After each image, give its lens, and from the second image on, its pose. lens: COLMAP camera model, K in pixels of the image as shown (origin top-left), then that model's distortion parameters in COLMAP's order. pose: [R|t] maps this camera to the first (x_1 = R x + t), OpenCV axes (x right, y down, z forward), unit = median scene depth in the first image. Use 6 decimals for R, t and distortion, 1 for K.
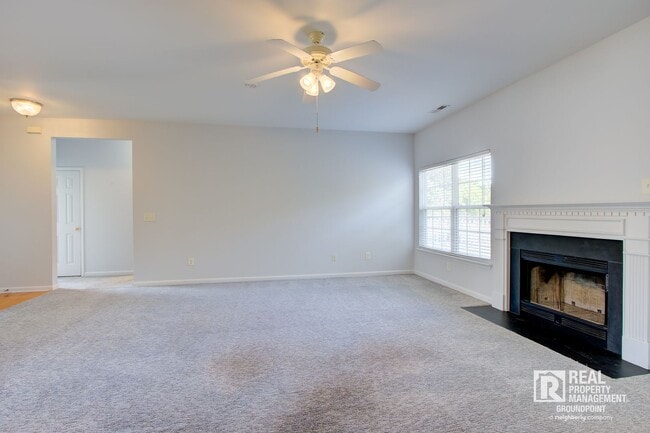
lens RADIAL K [[321.8, 0, 325.1], [0, 321.8, 211.8], [0, 0, 1]] dist [-0.001239, -0.000261]
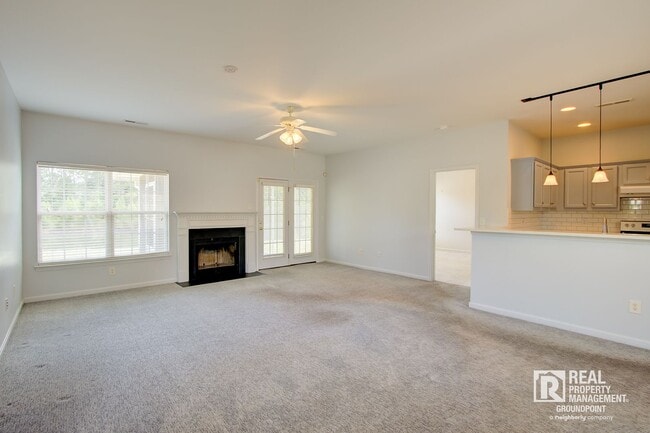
lens RADIAL K [[303.3, 0, 314.2], [0, 303.3, 213.3], [0, 0, 1]] dist [-0.001073, -0.000036]
pose [[-0.455811, -0.008293, 0.890038, -0.928431], [0.003485, 0.999932, 0.011102, -0.027945], [-0.890070, 0.008162, -0.455752, 1.039303]]
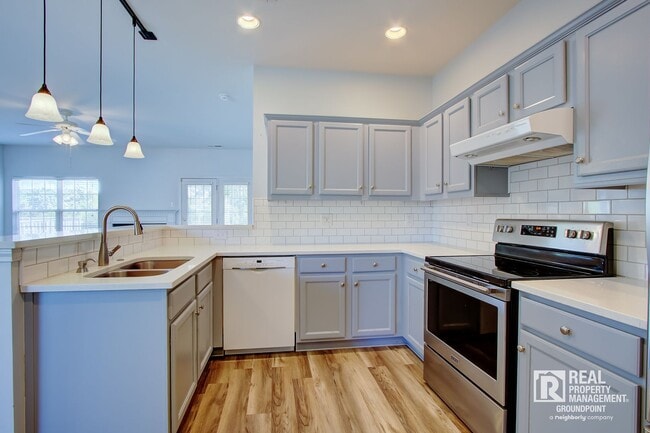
lens RADIAL K [[284.7, 0, 309.0], [0, 284.7, 215.6], [0, 0, 1]] dist [-0.000160, -0.000104]
pose [[0.087872, -0.006707, 0.996109, -0.937023], [0.004810, 0.999969, 0.006309, 0.007801], [-0.996120, 0.004237, 0.087902, -0.288750]]
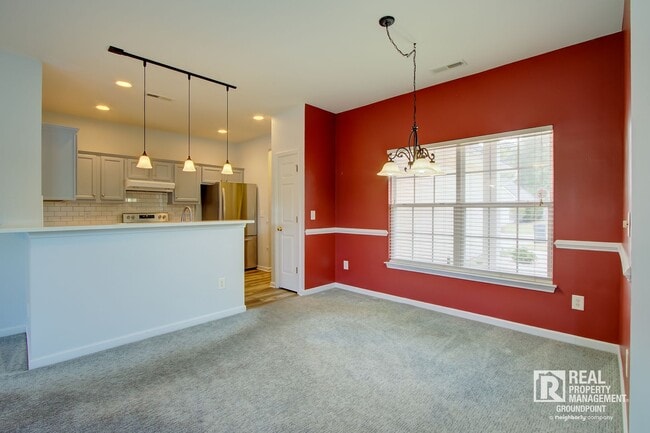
lens RADIAL K [[303.3, 0, 314.2], [0, 303.3, 213.3], [0, 0, 1]] dist [-0.001073, -0.000036]
pose [[-0.845604, 0.005193, -0.533786, -0.418967], [-0.002524, 0.999903, 0.013726, 0.000243], [0.533805, 0.012955, -0.845508, 0.870343]]
